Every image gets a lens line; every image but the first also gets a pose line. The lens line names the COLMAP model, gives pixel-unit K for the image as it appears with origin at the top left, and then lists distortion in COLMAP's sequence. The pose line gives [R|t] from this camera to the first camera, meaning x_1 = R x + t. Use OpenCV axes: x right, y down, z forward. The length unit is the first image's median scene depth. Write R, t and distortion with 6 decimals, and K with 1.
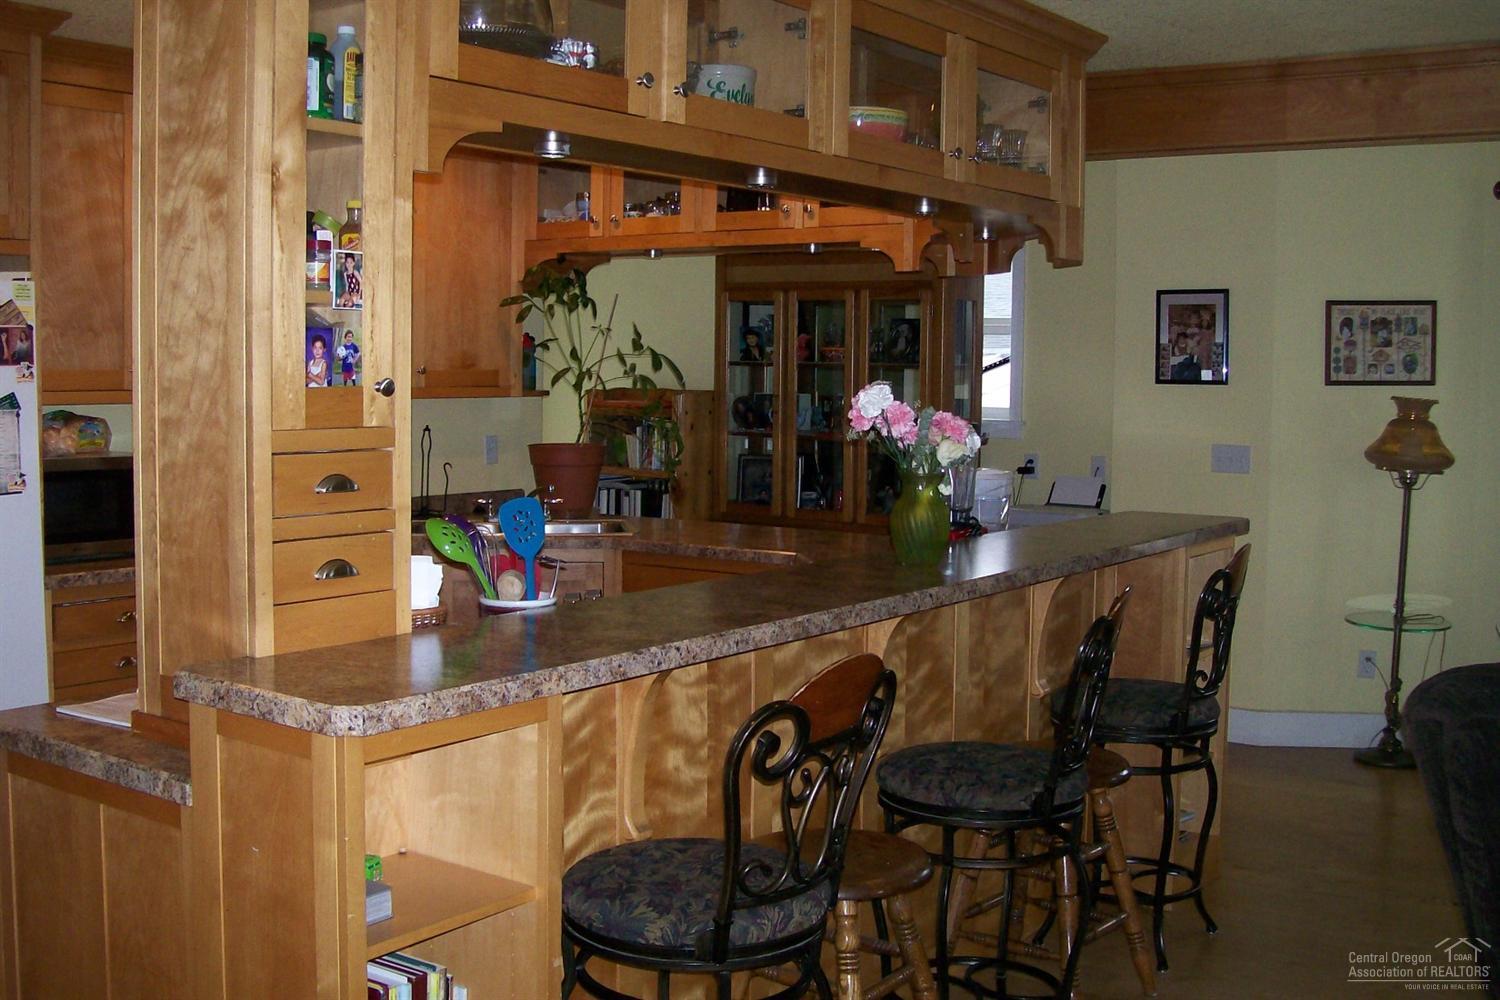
lens RADIAL K [[1632.6, 0, 748.1], [0, 1632.6, 477.4], [0, 0, 1]] dist [-0.181649, 0.134916]
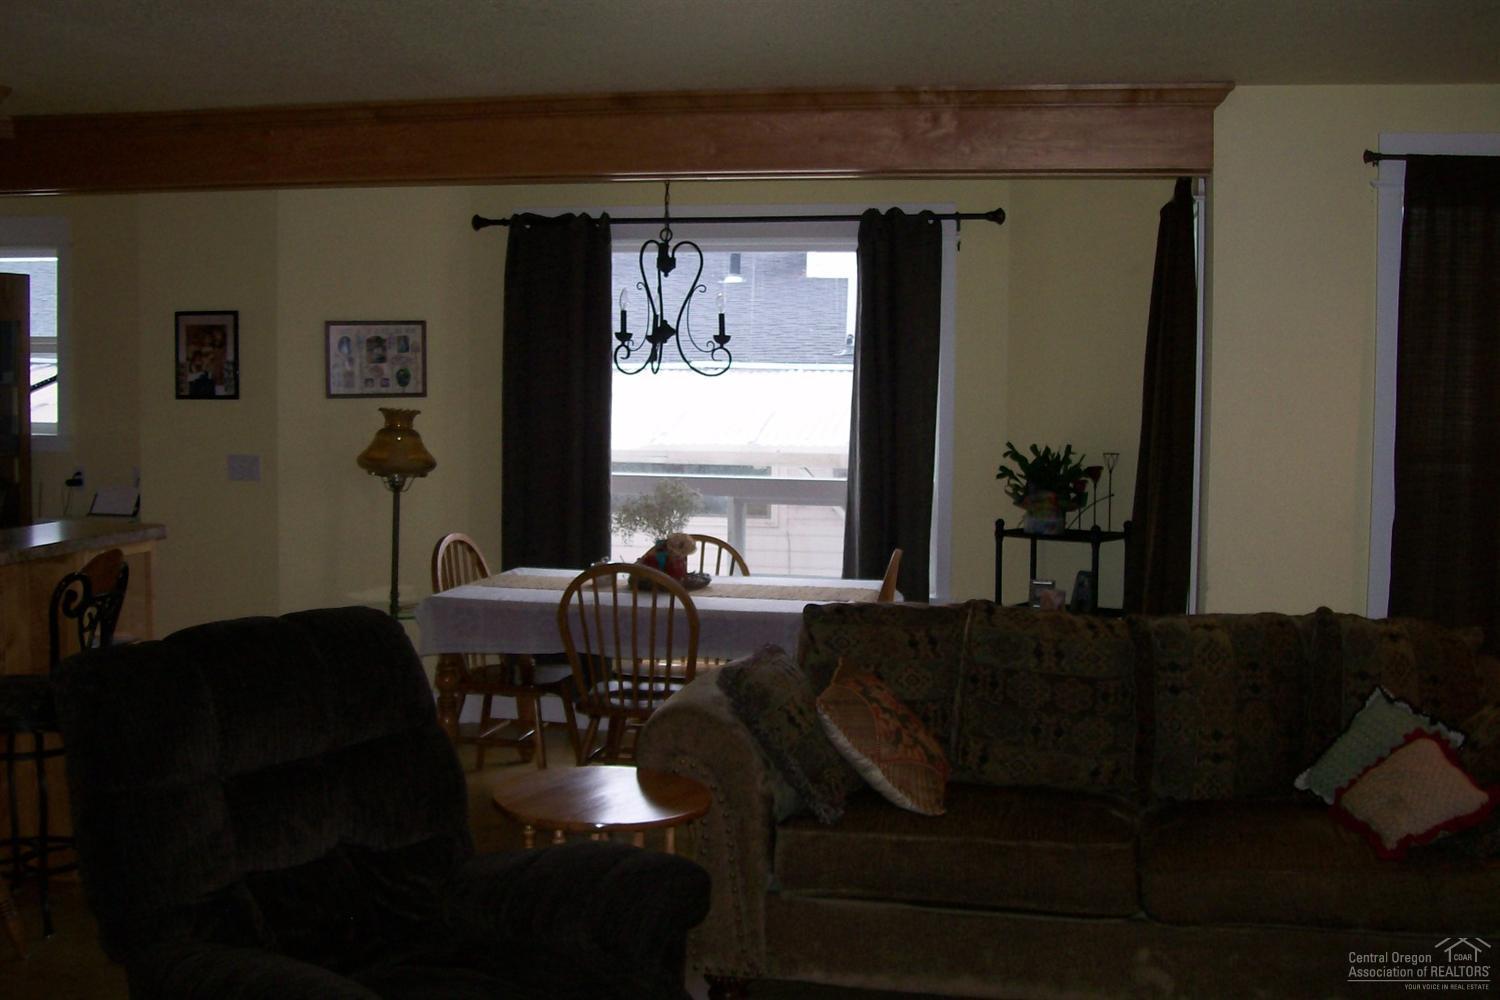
lens RADIAL K [[1632.6, 0, 748.1], [0, 1632.6, 477.4], [0, 0, 1]] dist [-0.181649, 0.134916]
pose [[0.908565, -0.027043, 0.416868, 0.252079], [0.027306, 0.999613, 0.005333, -0.002302], [-0.416851, 0.006538, 0.908951, -0.197014]]
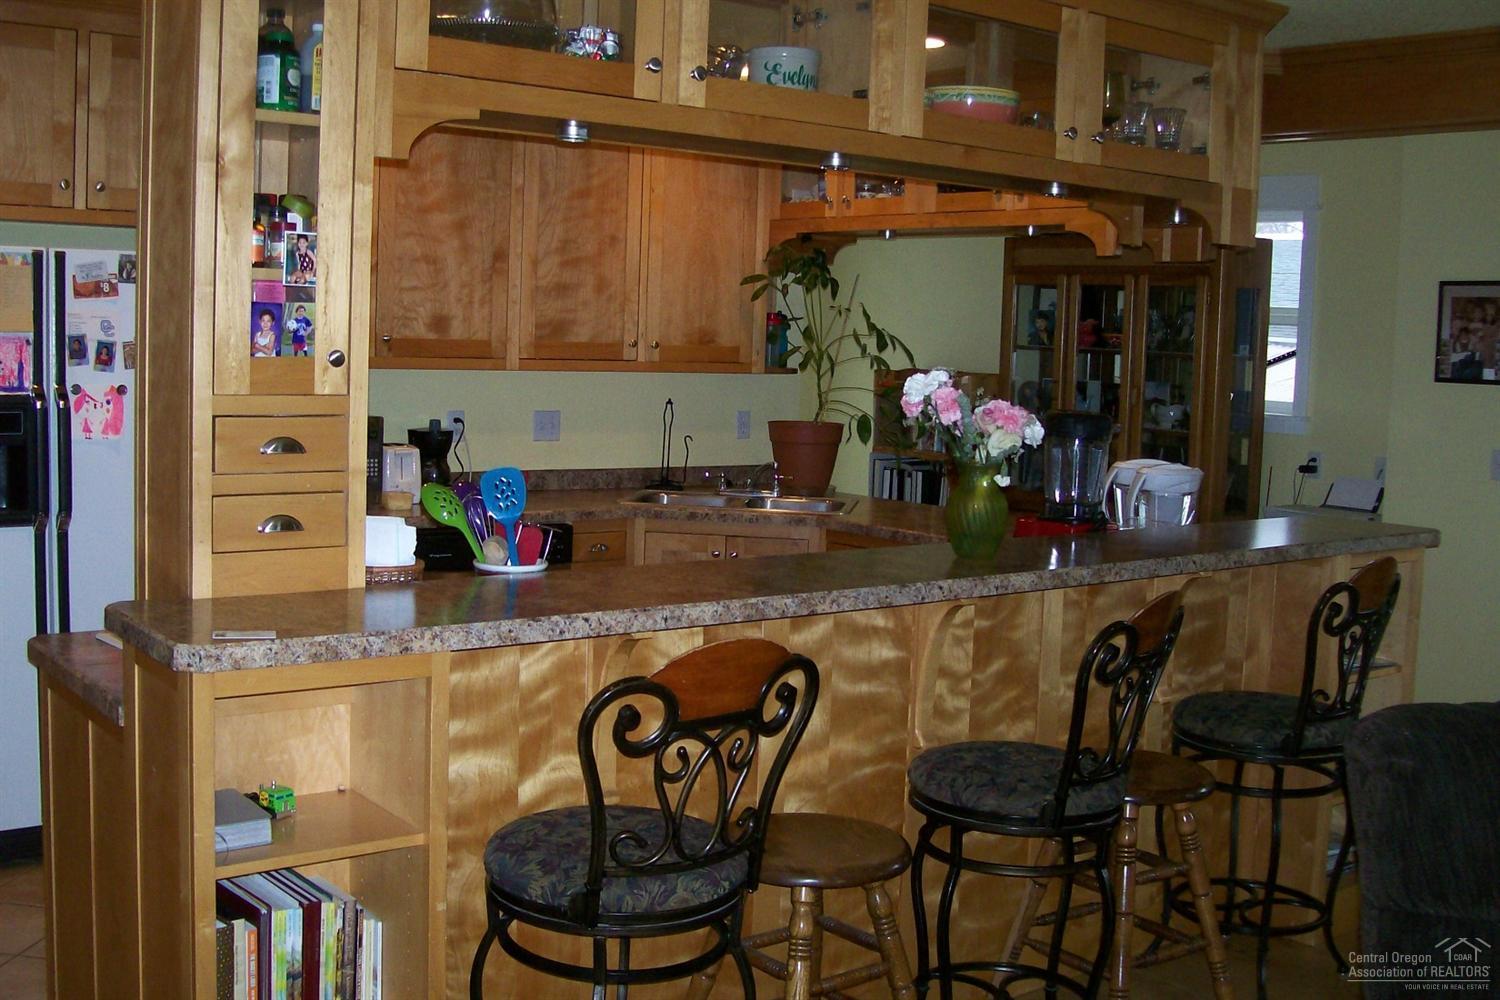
lens RADIAL K [[1632.6, 0, 748.1], [0, 1632.6, 477.4], [0, 0, 1]] dist [-0.181649, 0.134916]
pose [[0.959868, 0.046677, -0.276541, 0.209281], [-0.043208, 0.998892, 0.018627, -0.005121], [0.277104, -0.005931, 0.960822, 0.024879]]
